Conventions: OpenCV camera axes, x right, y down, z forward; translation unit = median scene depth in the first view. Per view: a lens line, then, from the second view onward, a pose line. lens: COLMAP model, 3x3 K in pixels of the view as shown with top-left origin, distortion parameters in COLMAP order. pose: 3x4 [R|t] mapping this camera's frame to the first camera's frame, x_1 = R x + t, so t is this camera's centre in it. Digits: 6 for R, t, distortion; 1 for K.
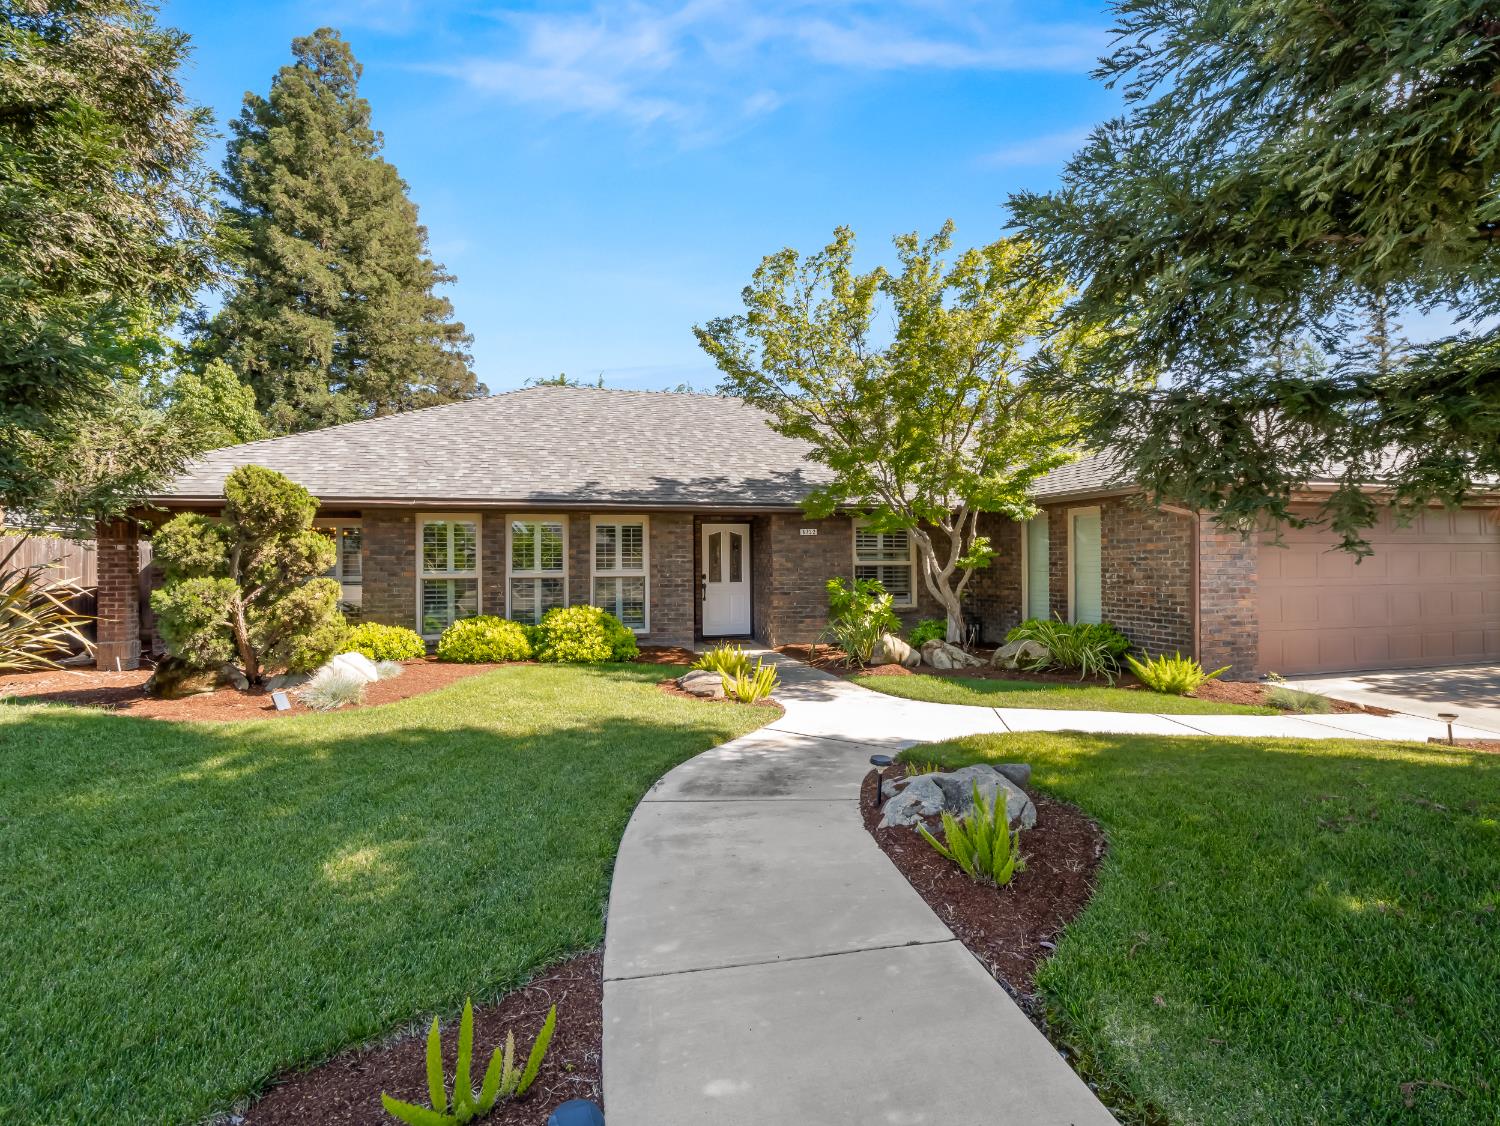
lens RADIAL K [[742.7, 0, 742.0], [0, 742.7, 559.3], [0, 0, 1]] dist [-0.003292, -0.000787]
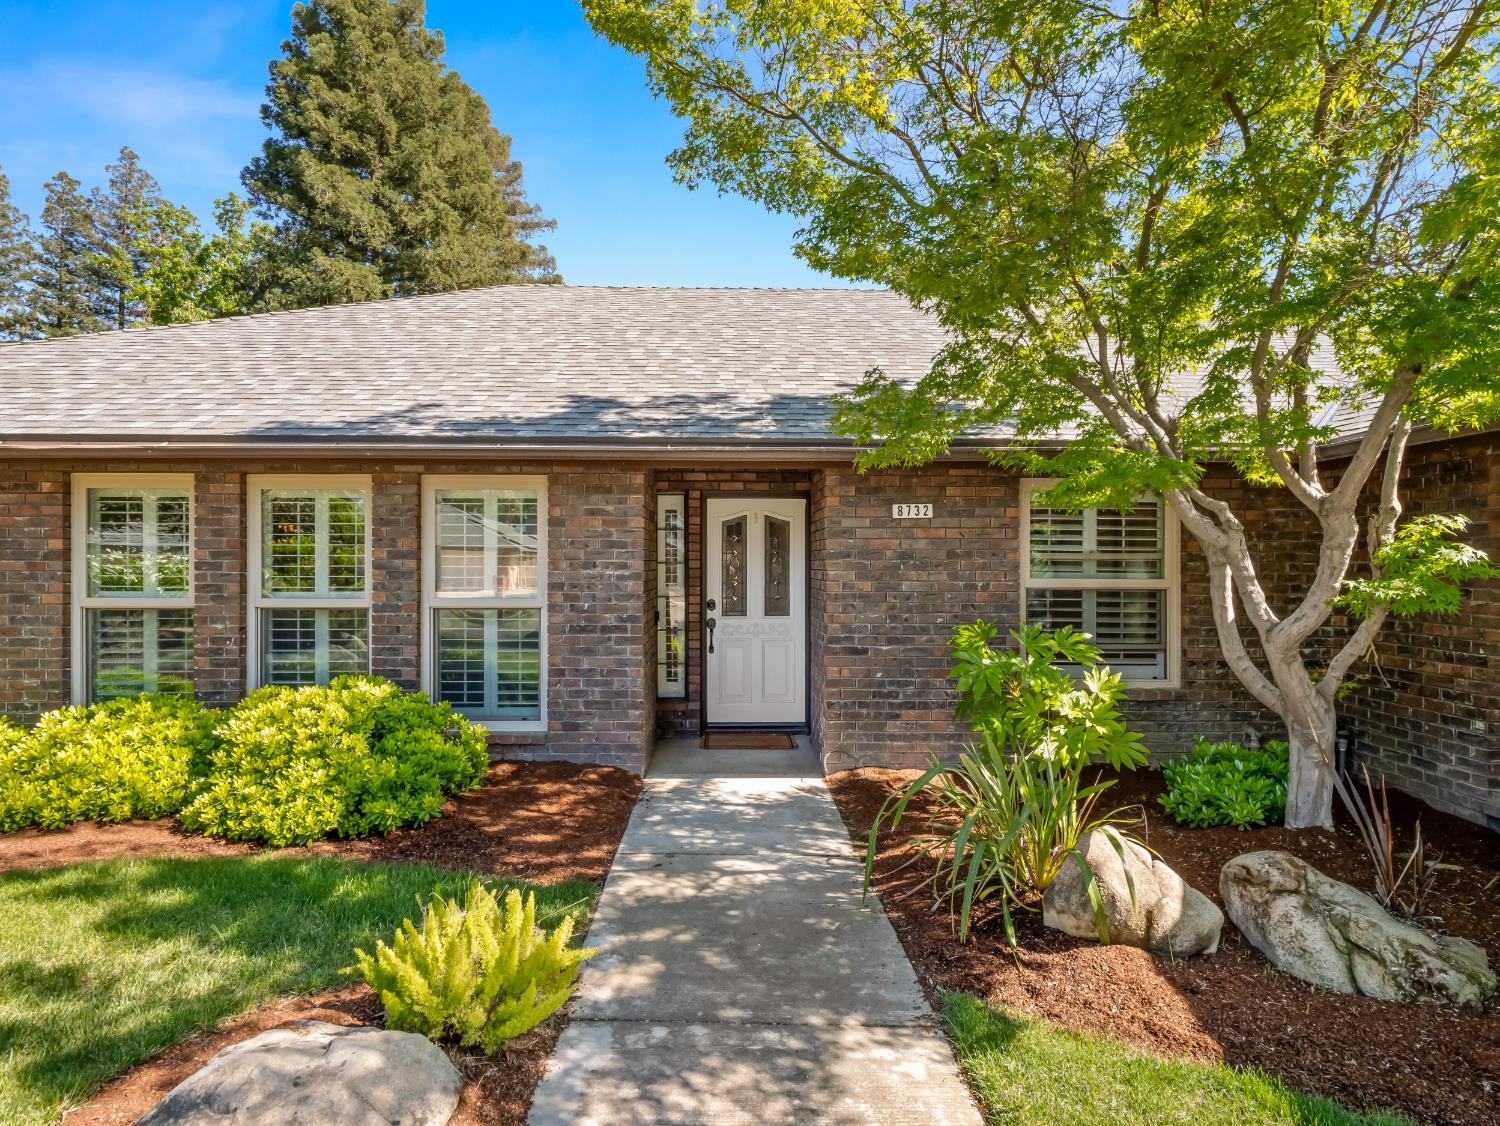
lens RADIAL K [[760.6, 0, 764.8], [0, 760.6, 566.9], [0, 0, 1]] dist [-0.003410, -0.001392]
pose [[0.973171, 0.010661, -0.229836, 0.101870], [-0.008410, 0.999907, 0.010773, -0.007840], [0.229929, -0.008552, 0.973170, 0.515923]]
